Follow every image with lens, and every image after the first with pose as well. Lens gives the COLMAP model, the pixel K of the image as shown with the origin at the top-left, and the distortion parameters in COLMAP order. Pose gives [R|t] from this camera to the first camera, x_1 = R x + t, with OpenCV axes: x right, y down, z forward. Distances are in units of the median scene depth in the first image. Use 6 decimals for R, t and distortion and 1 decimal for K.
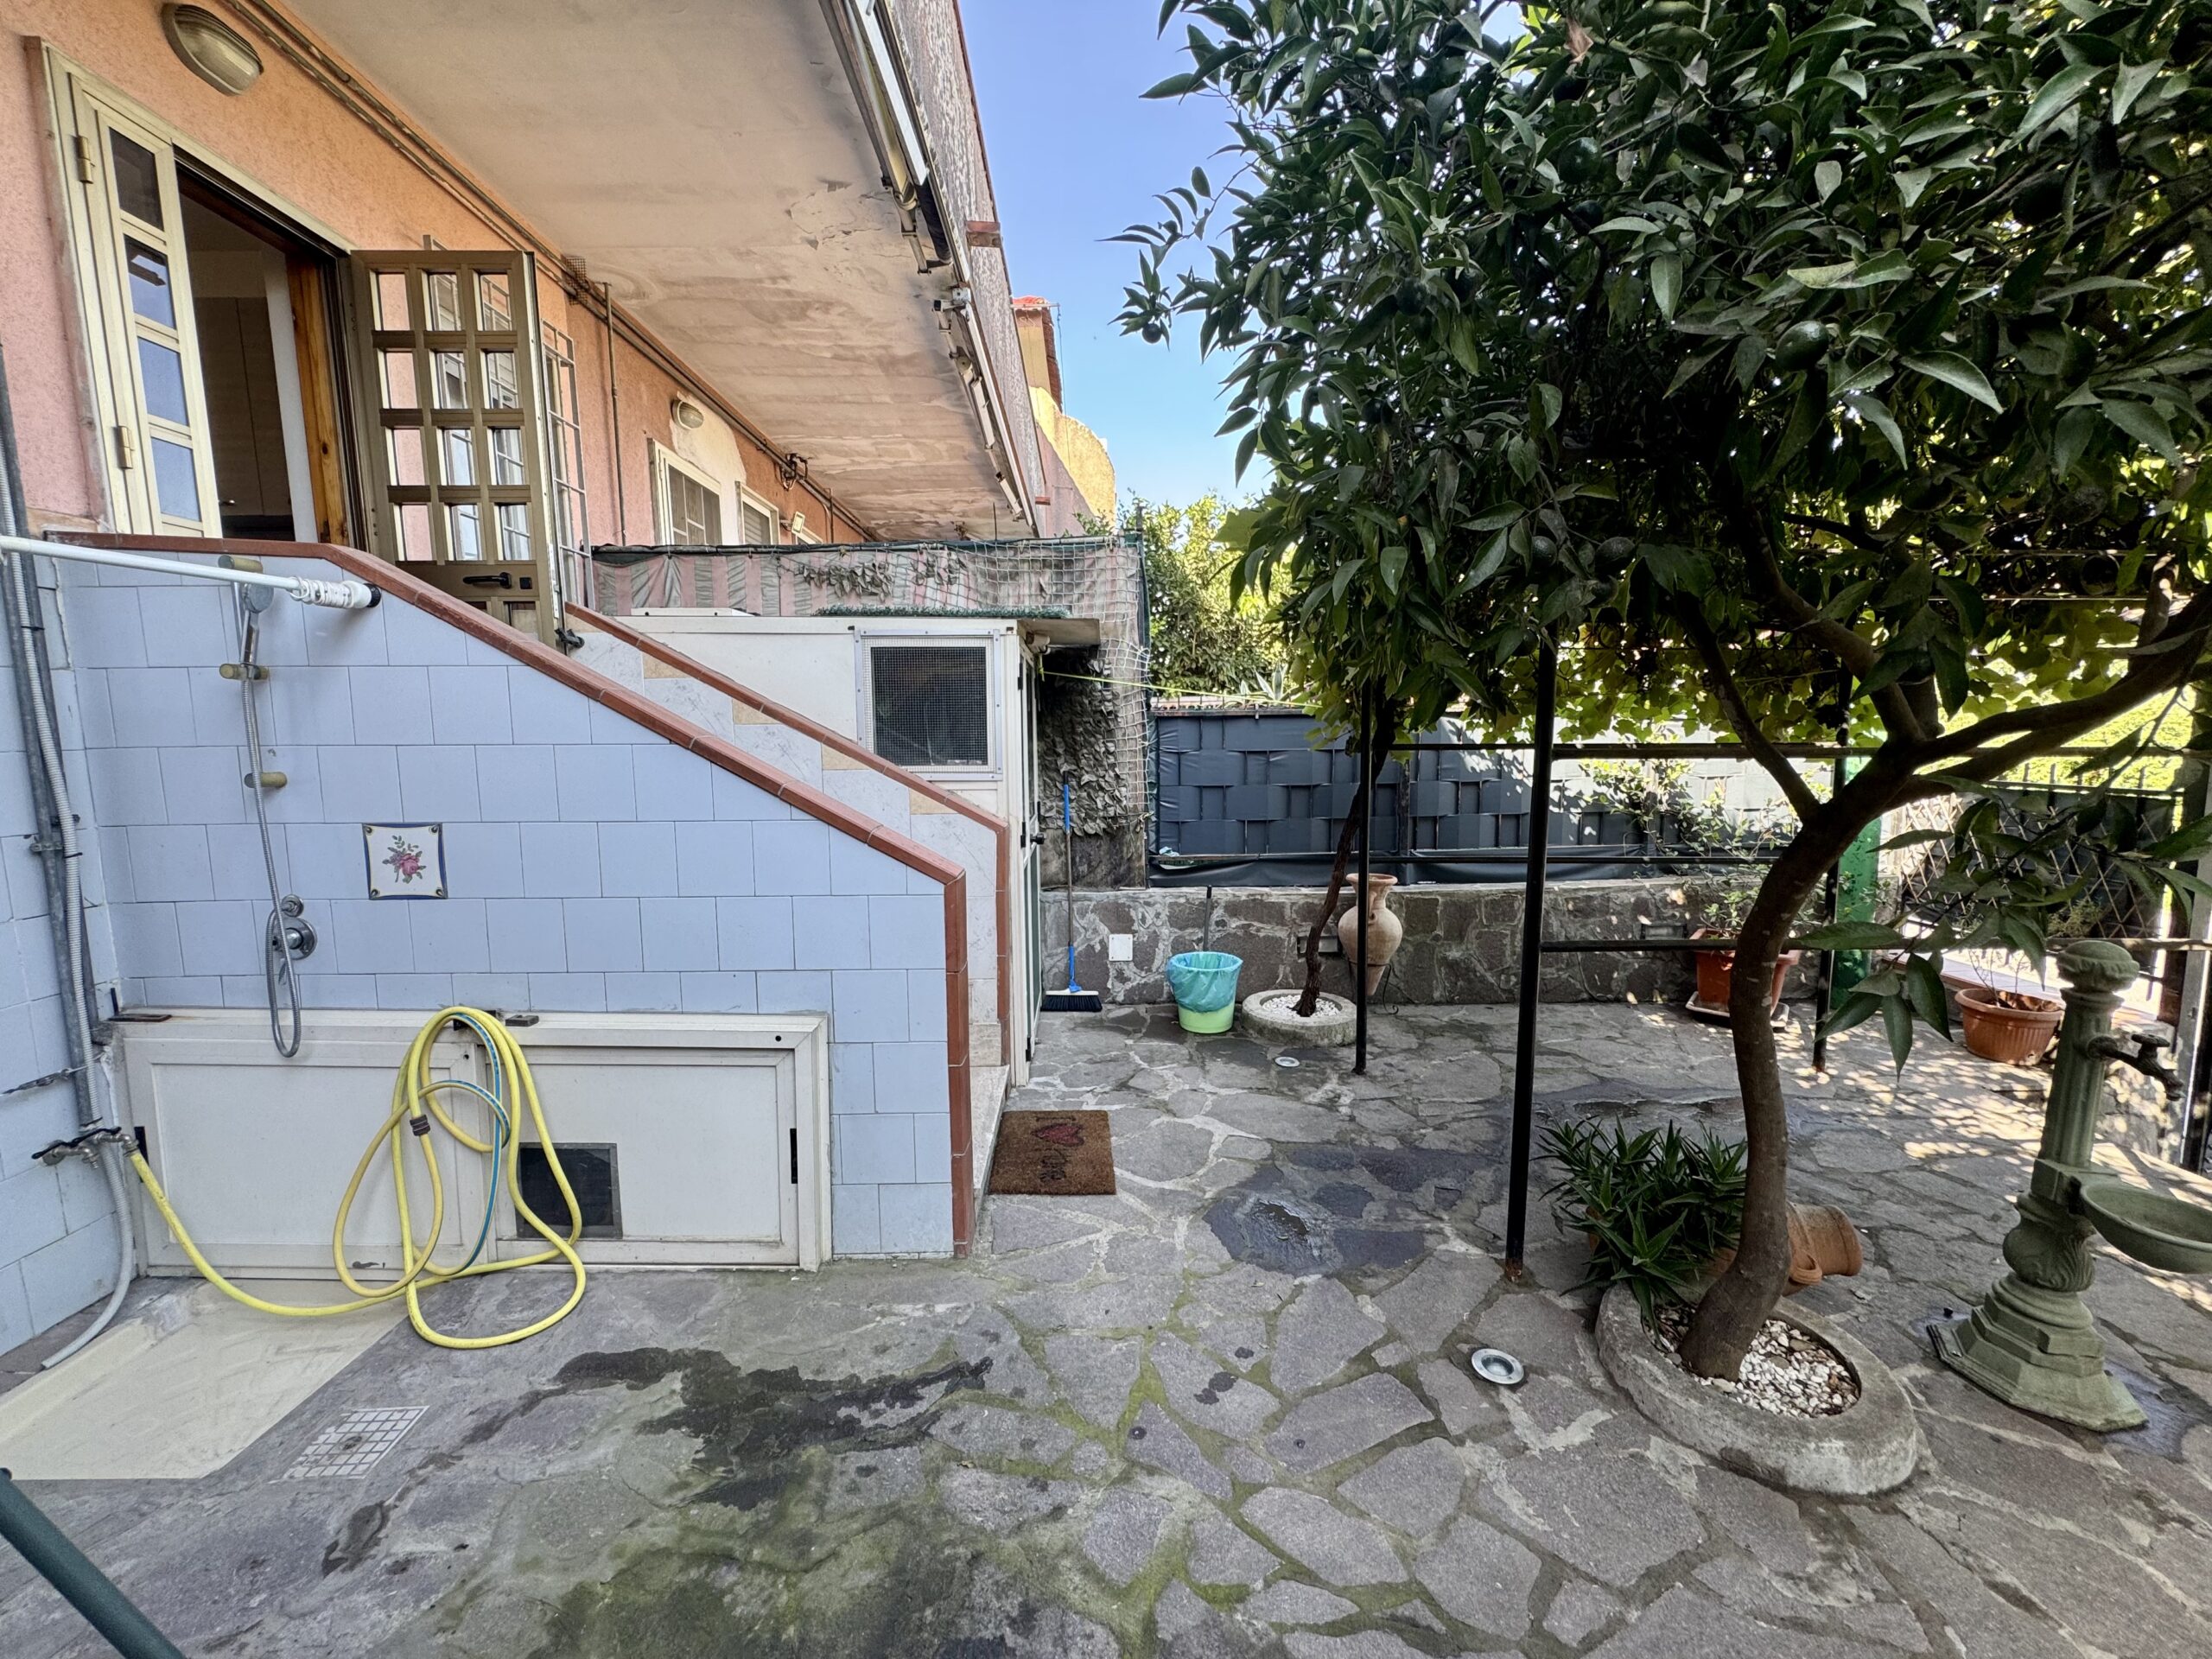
lens RADIAL K [[881.4, 0, 1105.5], [0, 881.4, 829.1], [0, 0, 1]] dist [-0.002675, 0.000623]
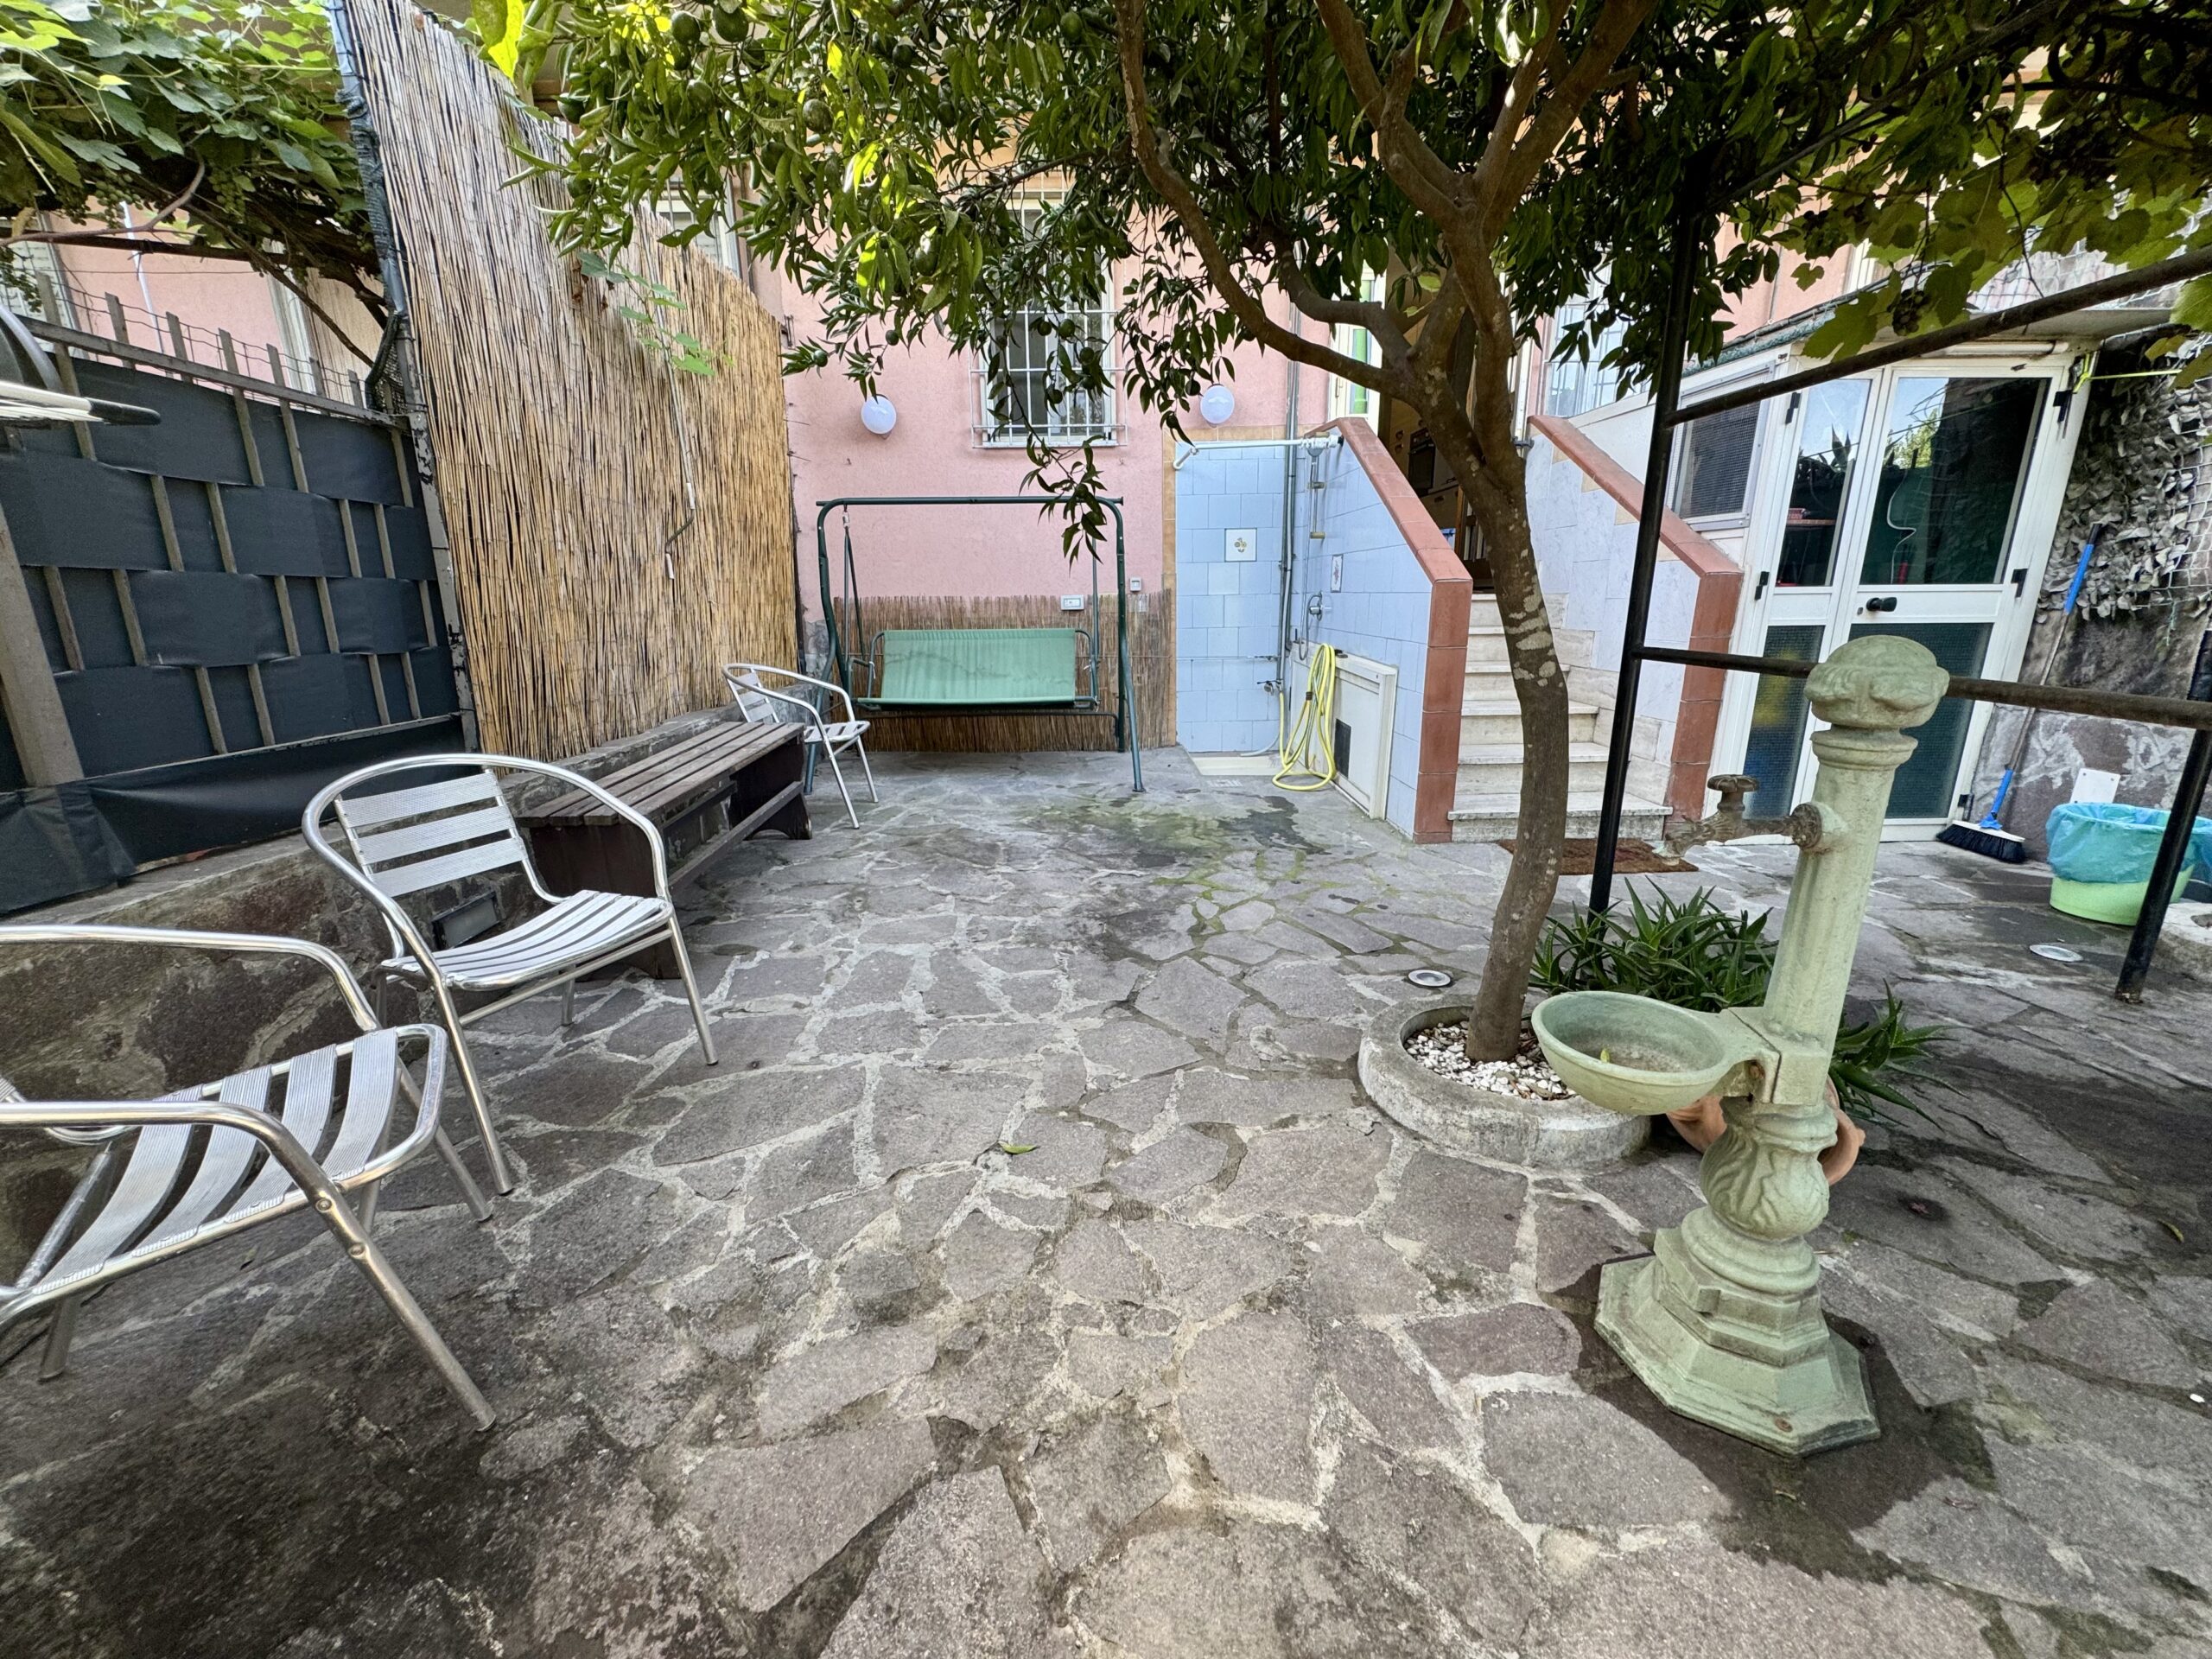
lens RADIAL K [[881.4, 0, 1105.5], [0, 881.4, 829.1], [0, 0, 1]] dist [-0.002675, 0.000623]
pose [[0.006103, 0.266345, -0.963859, 0.830982], [-0.099635, 0.959242, 0.264438, 0.072721], [0.995005, 0.094420, 0.032392, 0.264749]]
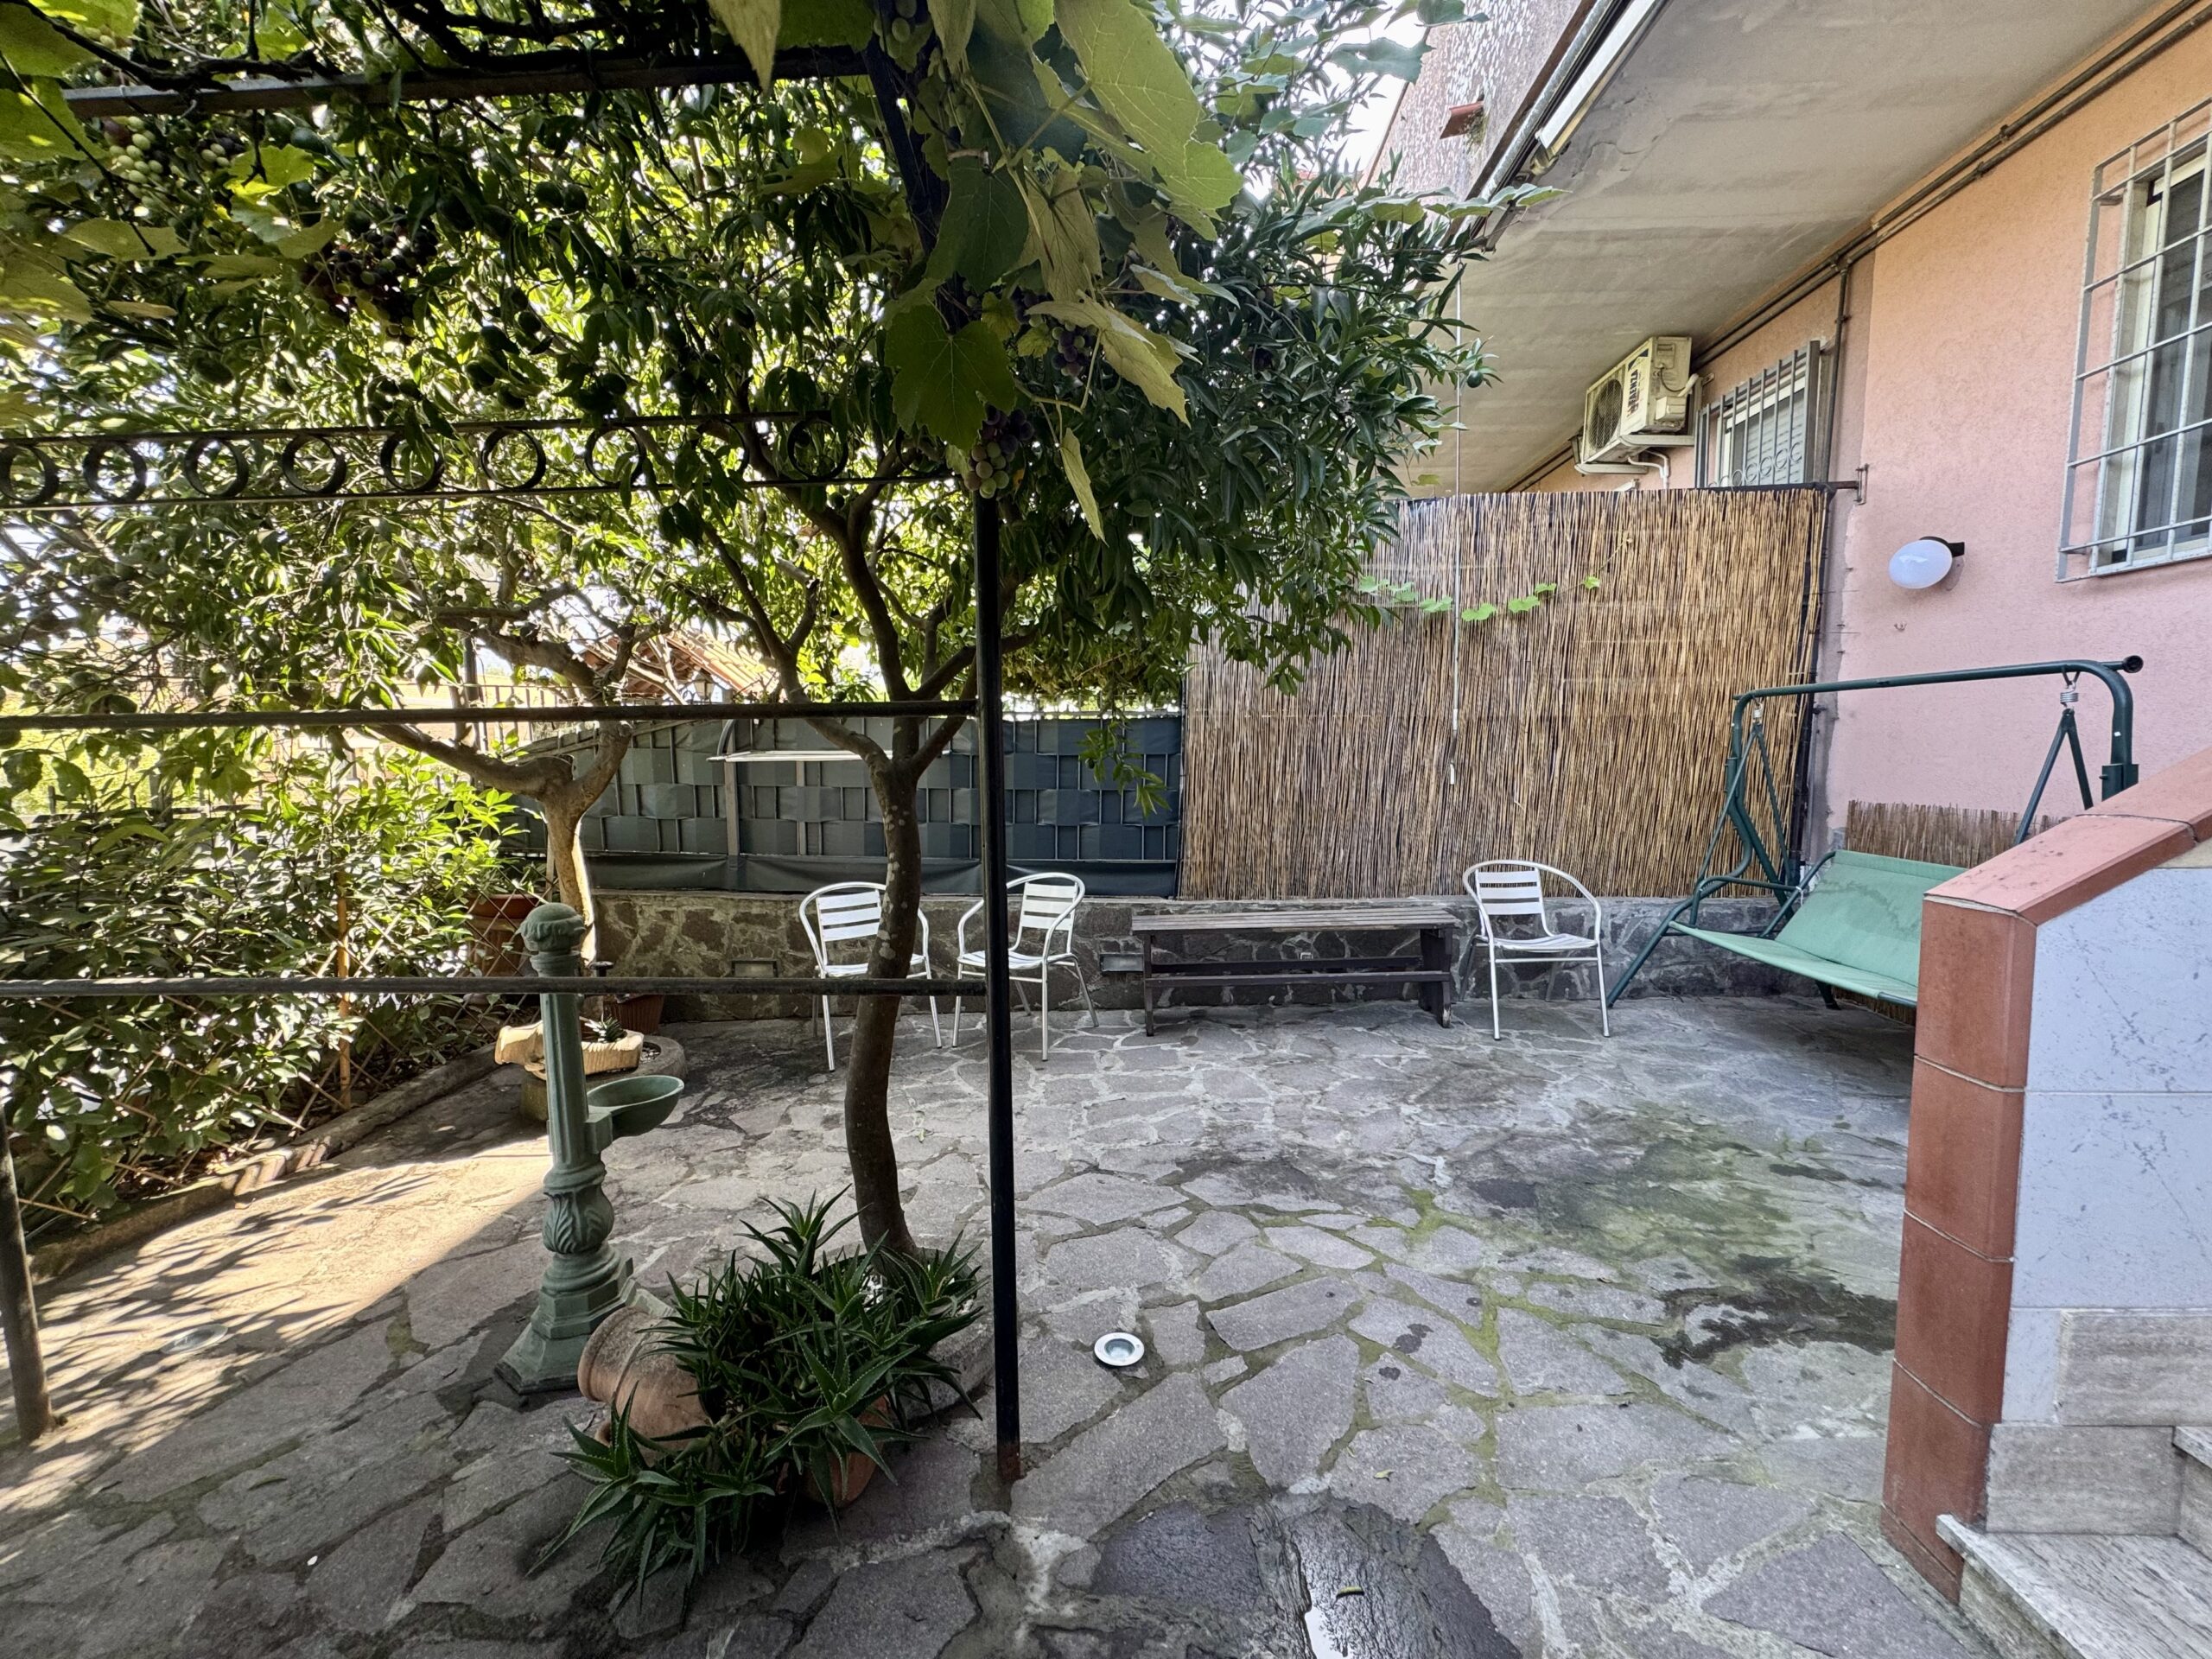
lens RADIAL K [[881.4, 0, 1105.5], [0, 881.4, 829.1], [0, 0, 1]] dist [-0.002675, 0.000623]
pose [[-0.998237, 0.011634, 0.058208, 0.212415], [0.023078, 0.979526, 0.199991, -0.073817], [-0.054689, 0.200981, -0.978067, 0.973561]]
